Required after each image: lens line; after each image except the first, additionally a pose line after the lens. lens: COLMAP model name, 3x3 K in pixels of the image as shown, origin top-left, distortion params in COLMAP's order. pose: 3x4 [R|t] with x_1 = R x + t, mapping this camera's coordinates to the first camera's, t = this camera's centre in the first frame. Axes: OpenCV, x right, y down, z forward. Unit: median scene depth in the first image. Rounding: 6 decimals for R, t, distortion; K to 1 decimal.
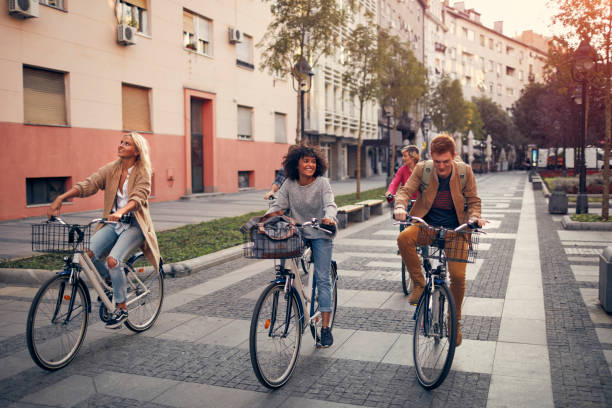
lens RADIAL K [[697.7, 0, 305.2], [0, 697.7, 219.1], [0, 0, 1]] dist [-0.047721, 0.026281]
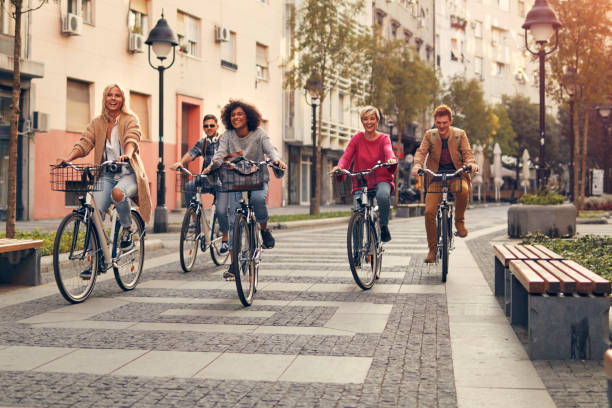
lens RADIAL K [[1274.4, 0, 290.1], [0, 1274.4, 204.4], [0, 0, 1]] dist [-0.027199, -0.249402]
pose [[0.998533, 0.010524, 0.053105, -0.054017], [-0.006464, 0.997083, -0.076051, 0.043355], [-0.053750, 0.075596, 0.995689, -0.342392]]
